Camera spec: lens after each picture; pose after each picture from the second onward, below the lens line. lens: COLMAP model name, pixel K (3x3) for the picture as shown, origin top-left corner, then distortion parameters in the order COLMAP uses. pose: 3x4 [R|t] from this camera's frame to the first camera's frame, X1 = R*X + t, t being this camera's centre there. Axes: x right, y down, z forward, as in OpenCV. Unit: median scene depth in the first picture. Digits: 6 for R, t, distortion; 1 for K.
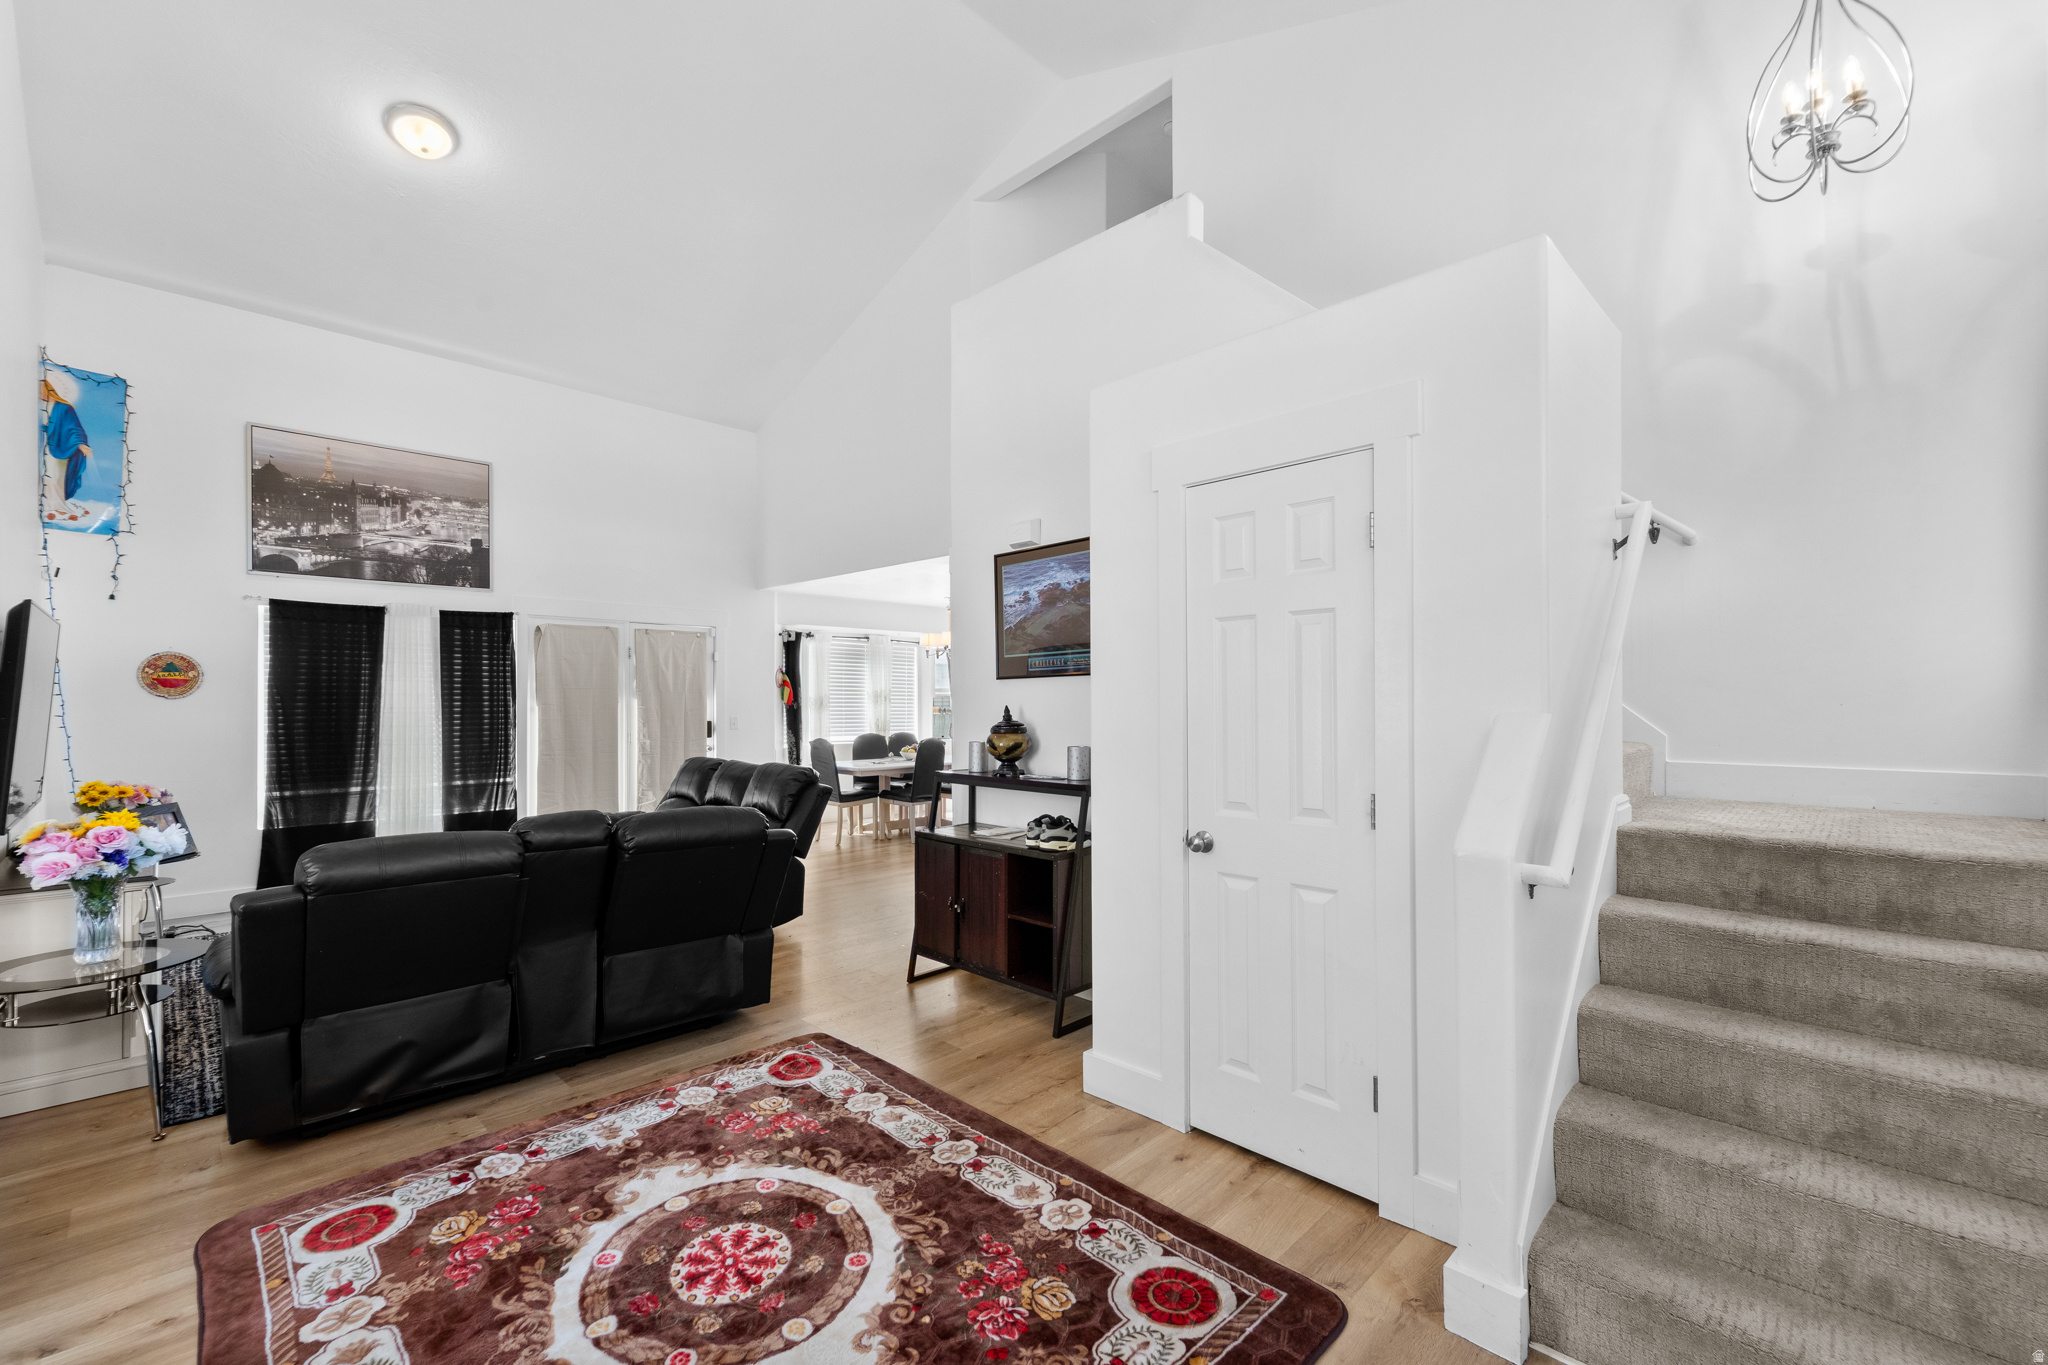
lens RADIAL K [[859.5, 0, 1051.2], [0, 859.5, 696.6], [0, 0, 1]] dist [0.005540, -0.002902]
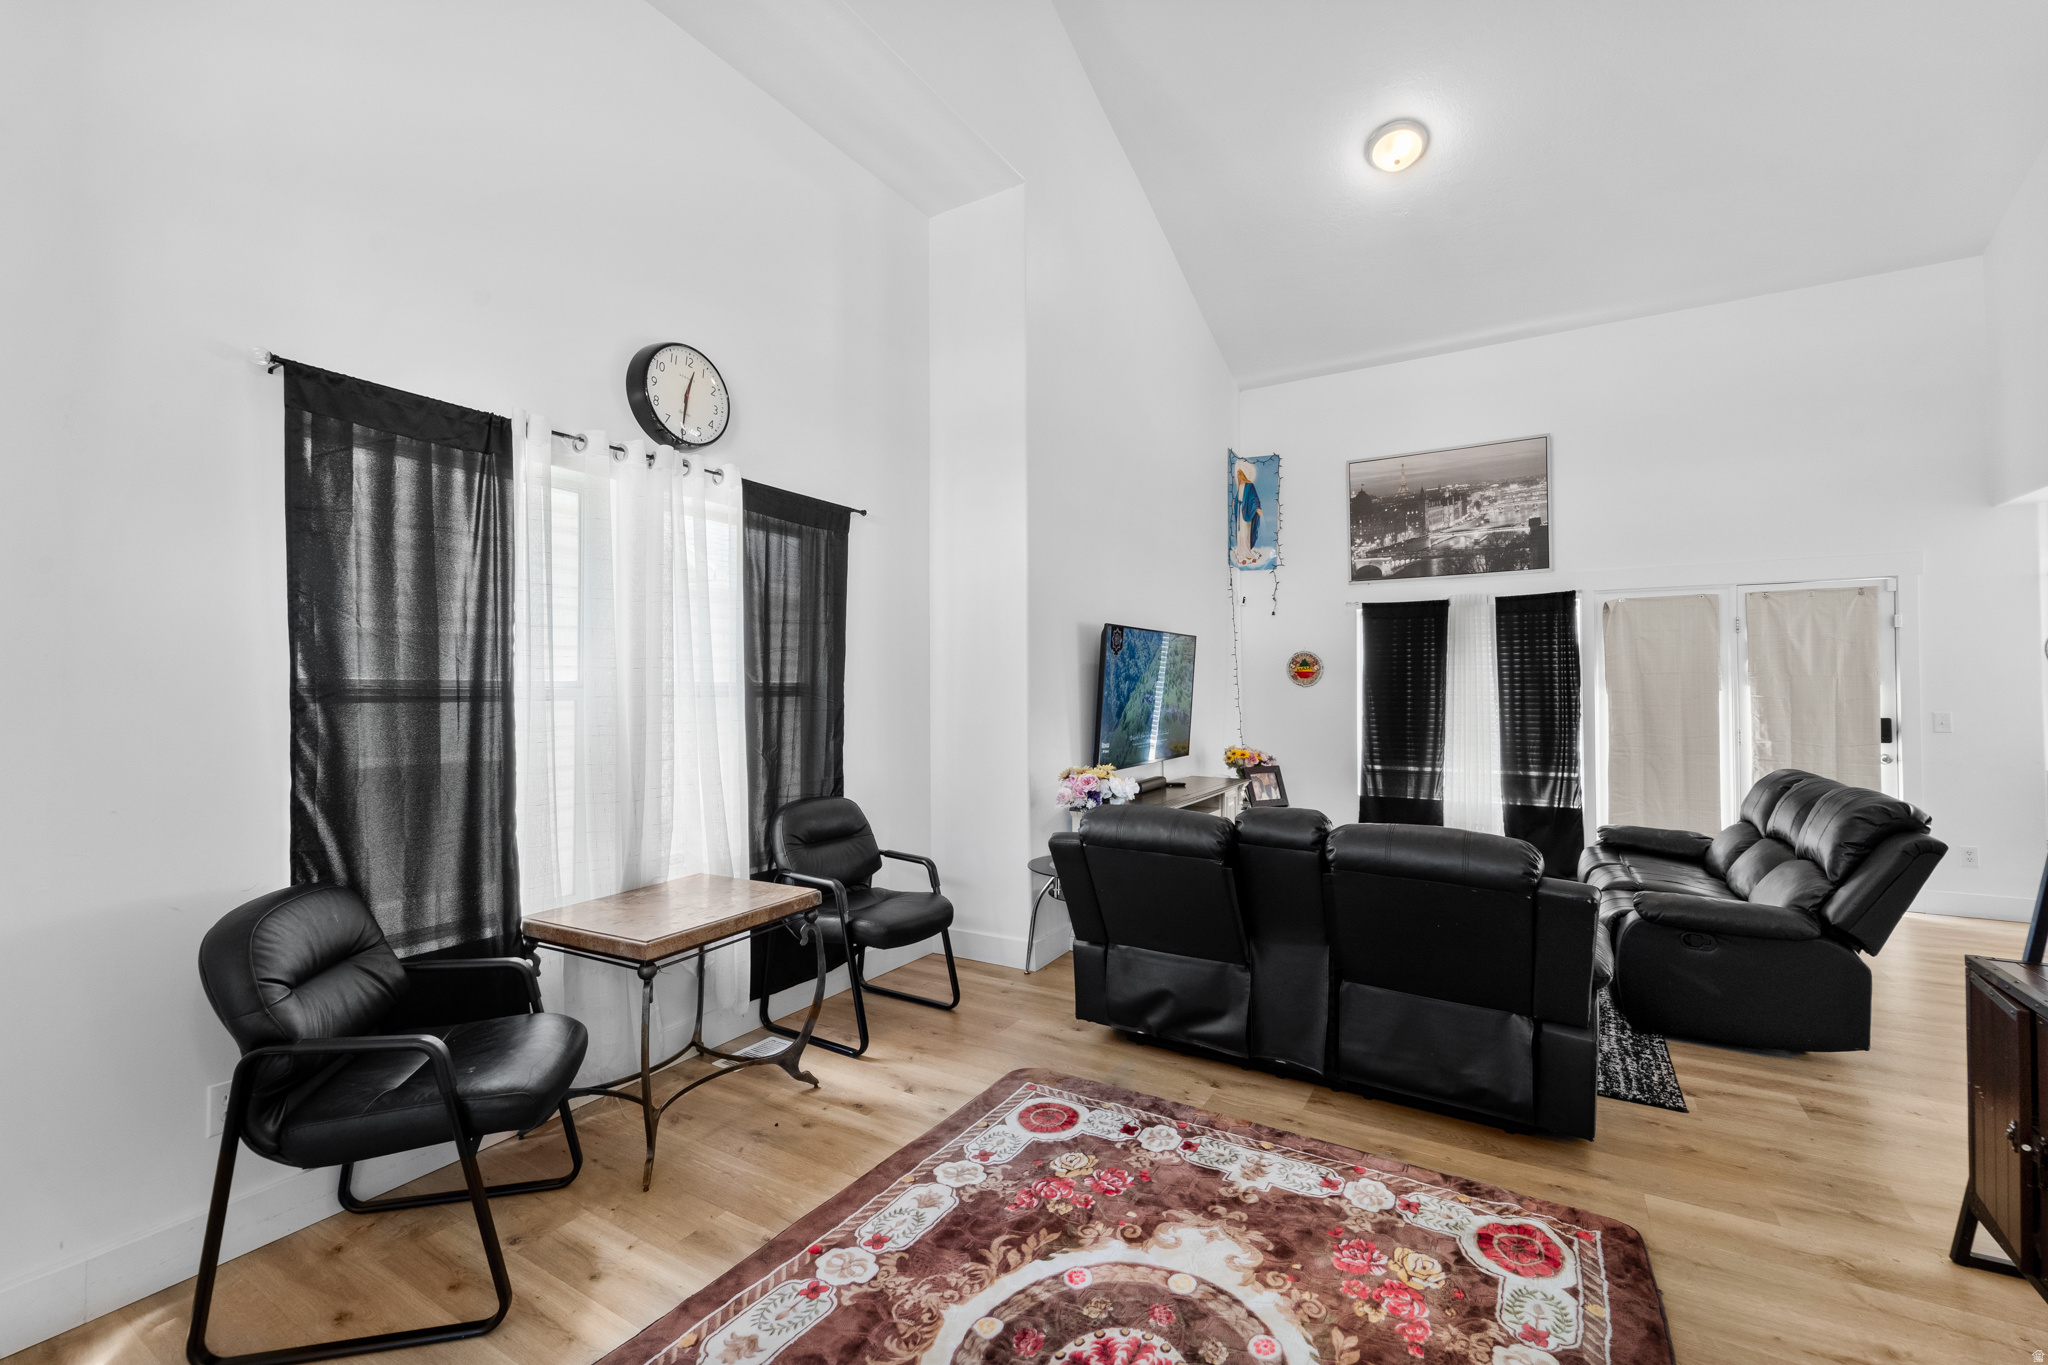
lens RADIAL K [[859.5, 0, 1018.7], [0, 859.5, 671.2], [0, 0, 1]] dist [0.005540, -0.002902]
pose [[0.213071, -0.020487, -0.976822, 0.153246], [0.004978, 0.999790, -0.019883, 0.002125], [0.977024, -0.000626, 0.213128, 0.276168]]
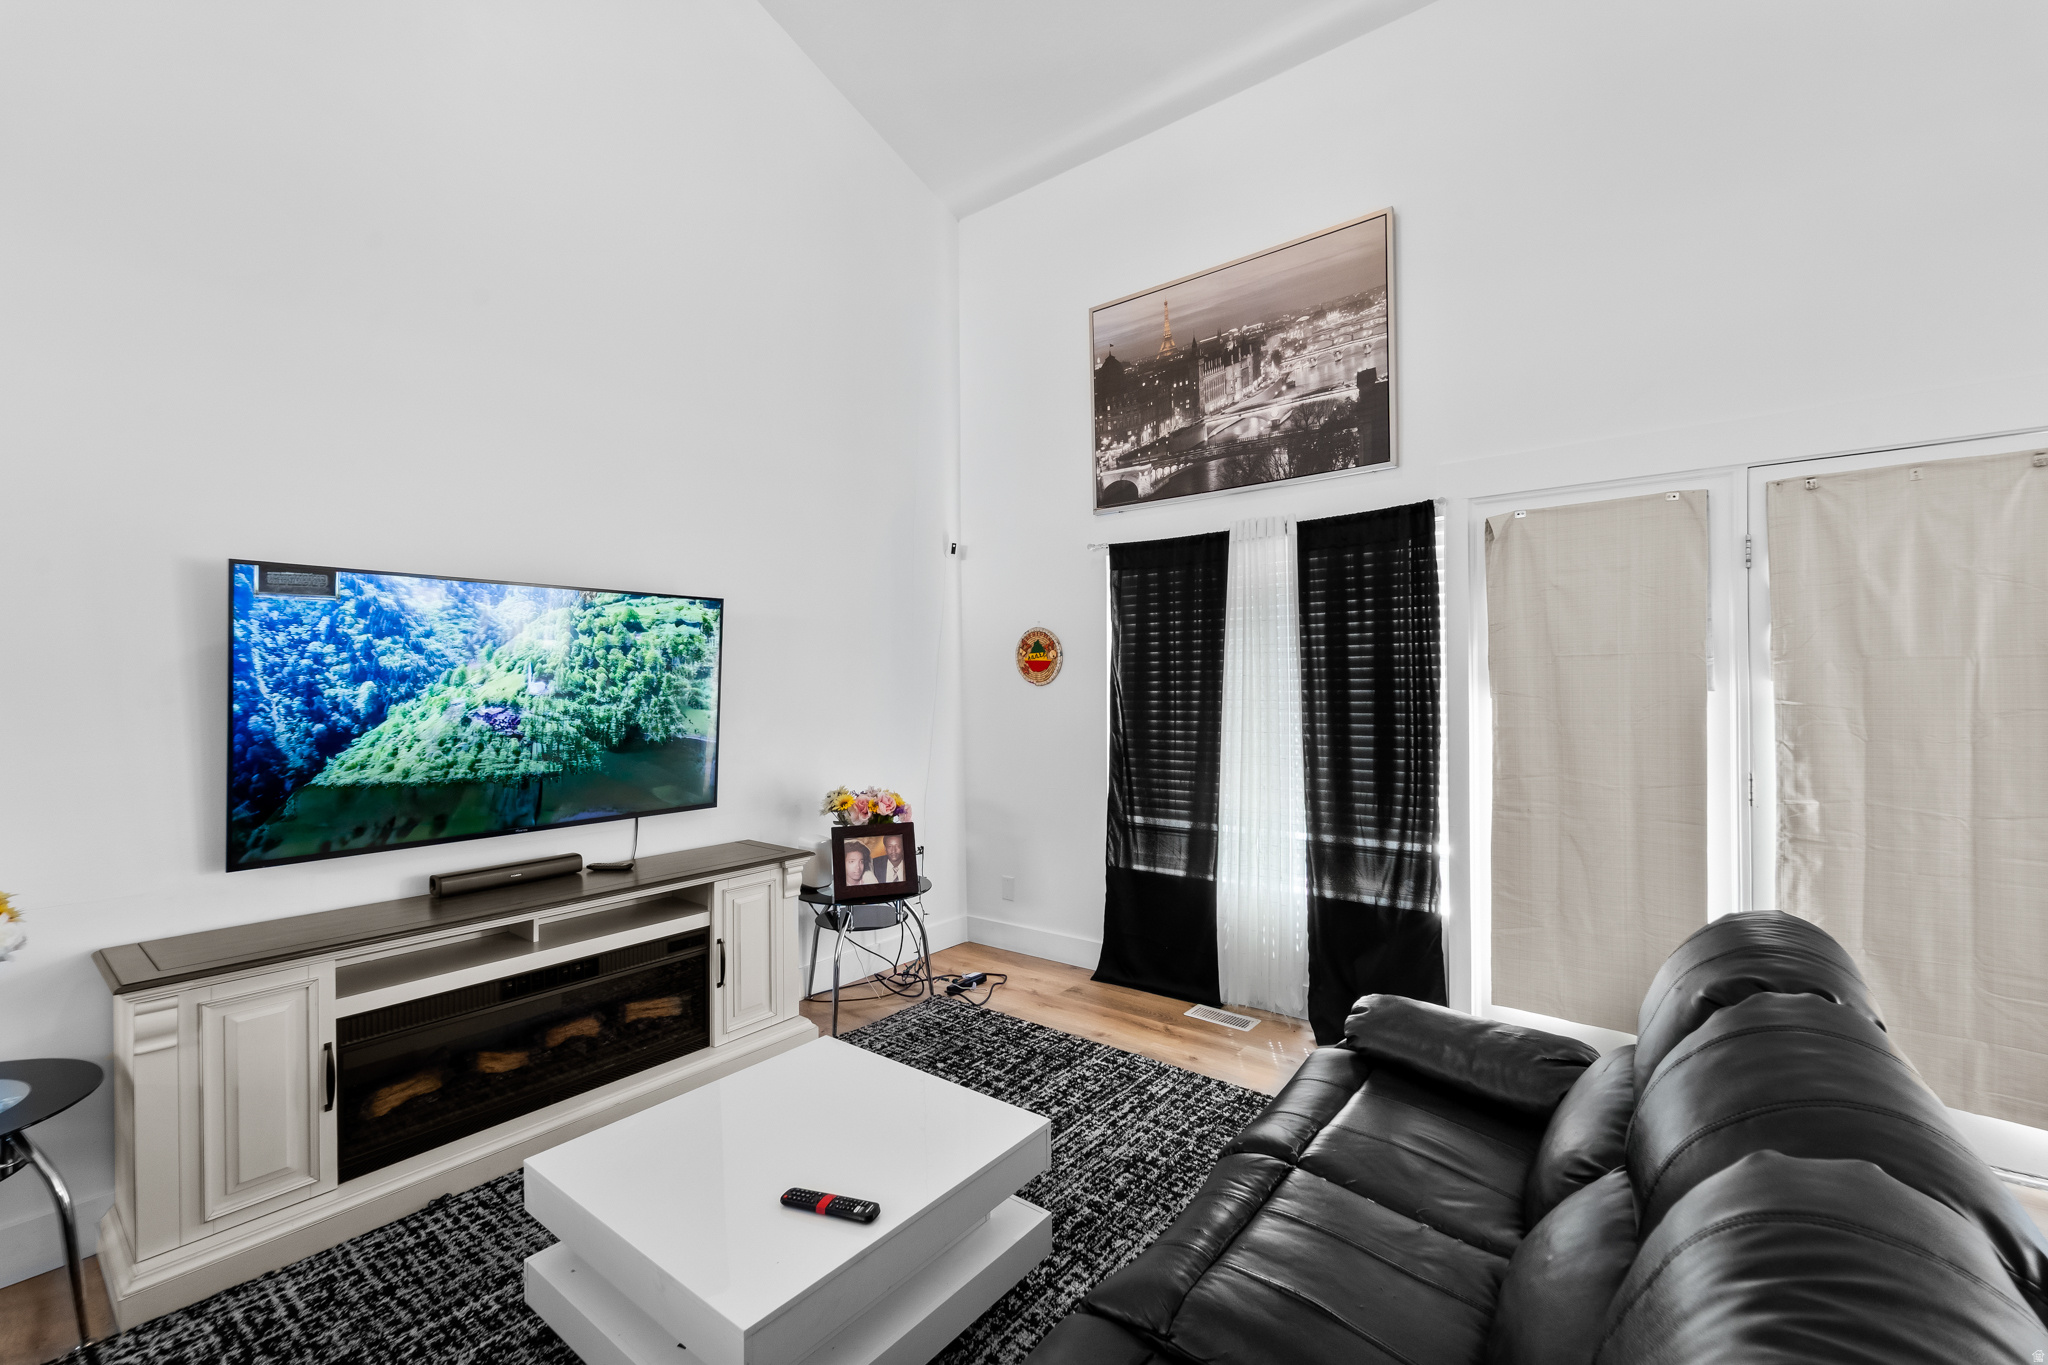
lens RADIAL K [[859.5, 0, 1021.6], [0, 859.5, 683.1], [0, 0, 1]] dist [0.005540, -0.002902]
pose [[0.089568, -0.001158, -0.995980, -0.201956], [0.012662, 0.999920, -0.000024, 0.000218], [0.995900, -0.012609, 0.089575, 0.851752]]
